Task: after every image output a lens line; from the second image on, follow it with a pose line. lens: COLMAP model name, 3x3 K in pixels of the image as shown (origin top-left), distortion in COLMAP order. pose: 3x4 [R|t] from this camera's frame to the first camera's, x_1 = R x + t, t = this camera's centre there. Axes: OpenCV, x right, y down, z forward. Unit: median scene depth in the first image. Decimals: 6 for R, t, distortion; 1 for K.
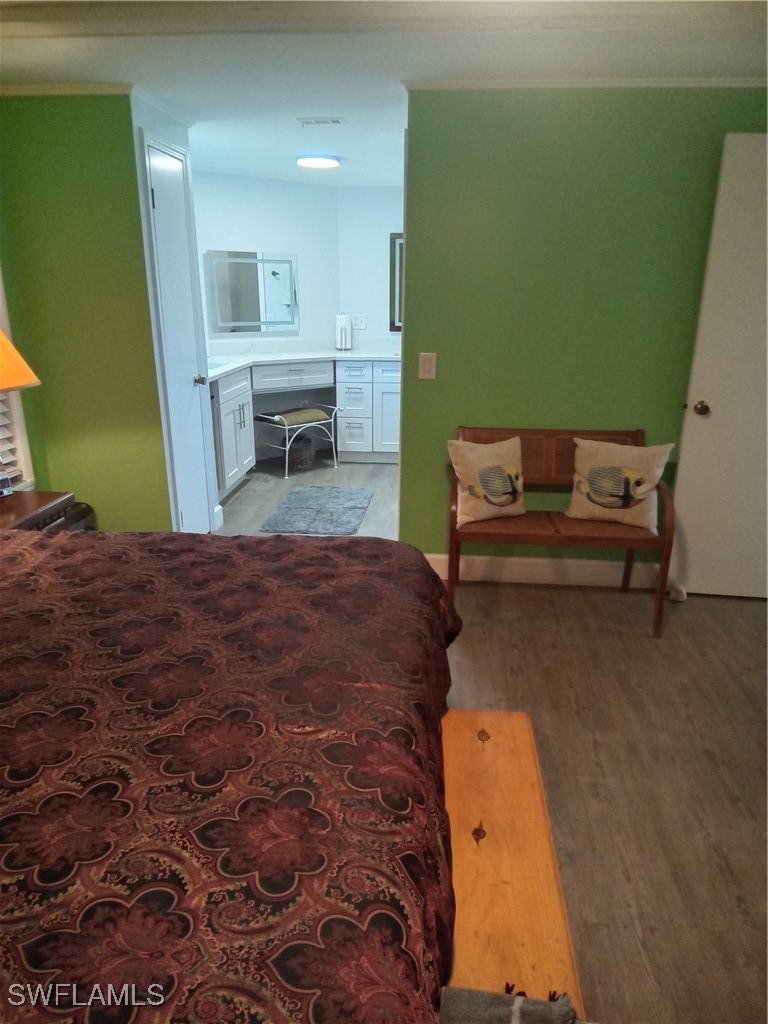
lens RADIAL K [[721.6, 0, 381.2], [0, 721.6, 532.7], [0, 0, 1]] dist [0.051606, 0.000246]
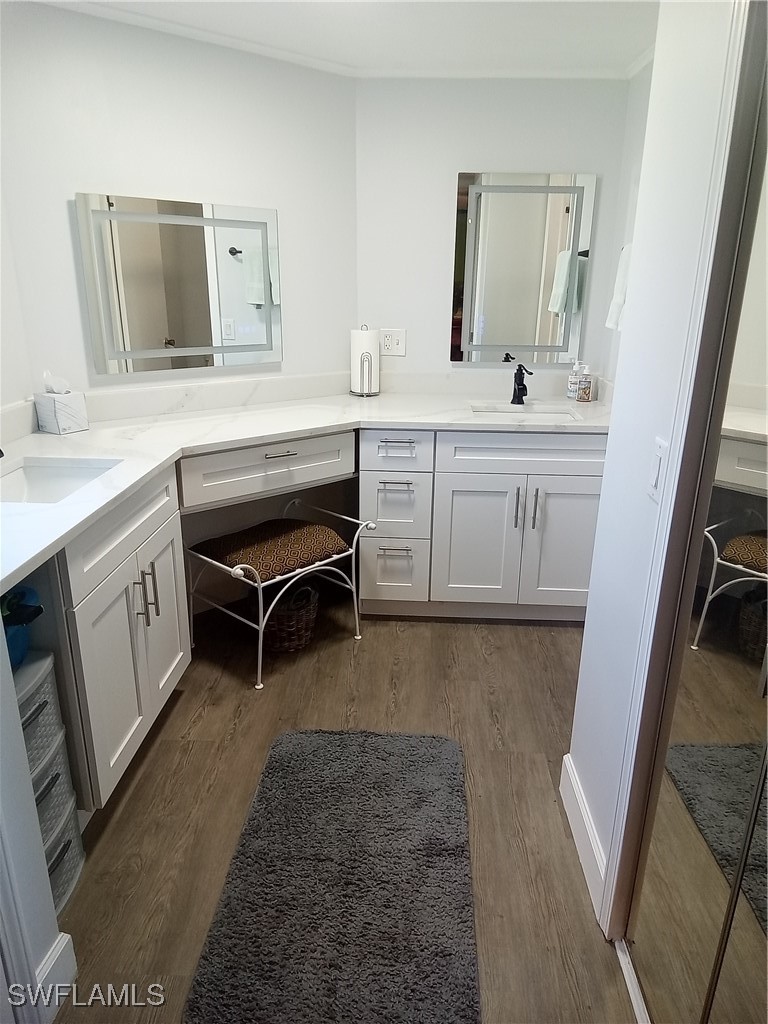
lens RADIAL K [[721.6, 0, 381.2], [0, 721.6, 532.7], [0, 0, 1]] dist [0.051606, 0.000246]
pose [[0.999211, -0.005859, 0.039281, -0.067660], [0.005297, 0.999882, 0.014413, -0.174115], [-0.039360, -0.014194, 0.999124, 0.510512]]
